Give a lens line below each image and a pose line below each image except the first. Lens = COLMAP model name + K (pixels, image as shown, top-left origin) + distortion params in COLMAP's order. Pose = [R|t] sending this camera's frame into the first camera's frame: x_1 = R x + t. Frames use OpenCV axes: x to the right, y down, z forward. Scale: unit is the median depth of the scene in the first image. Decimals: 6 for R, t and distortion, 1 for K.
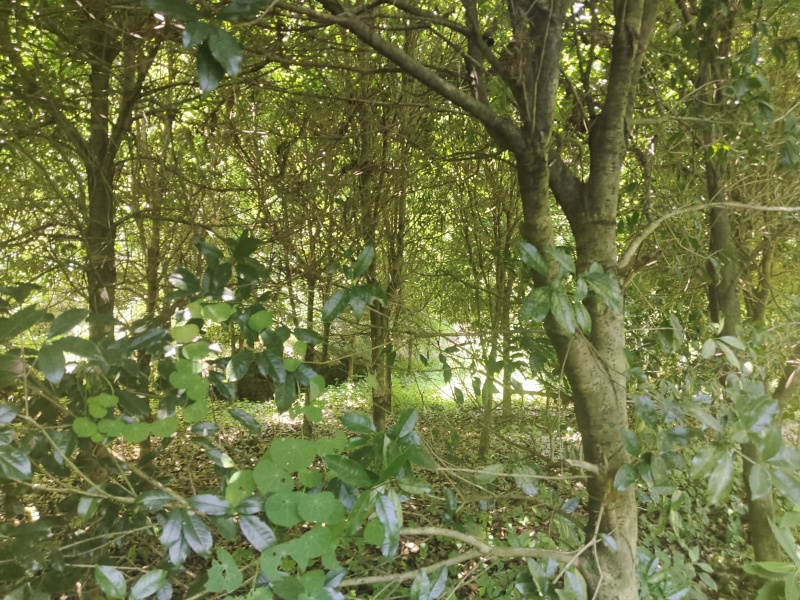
lens RADIAL K [[623.5, 0, 400.7], [0, 623.5, 302.8], [0, 0, 1]] dist [-0.002772, -0.001755]
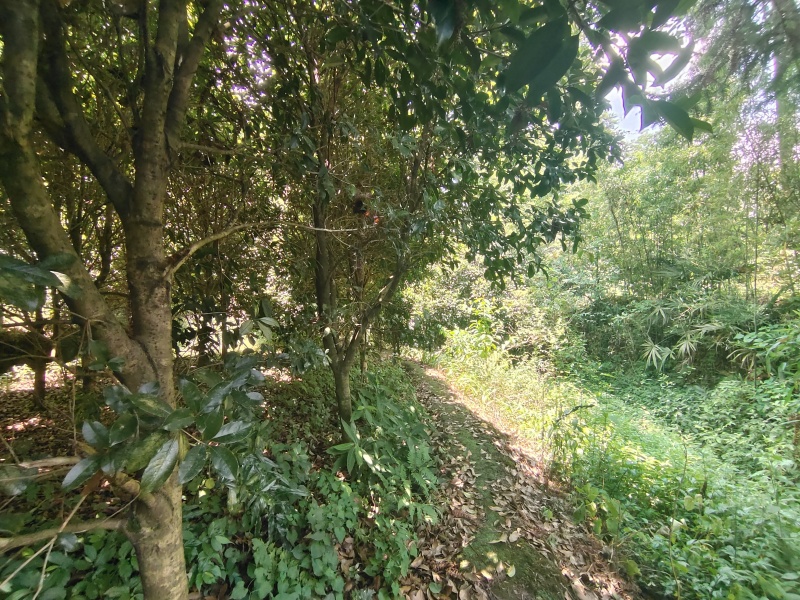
lens RADIAL K [[371.8, 0, 399.0], [0, 371.8, 296.0], [0, 0, 1]] dist [-0.000981, 0.000122]
pose [[0.821372, -0.002885, 0.570386, 0.322472], [-0.007794, 0.999837, 0.016282, -0.010337], [-0.570340, -0.017819, 0.821215, 0.174280]]
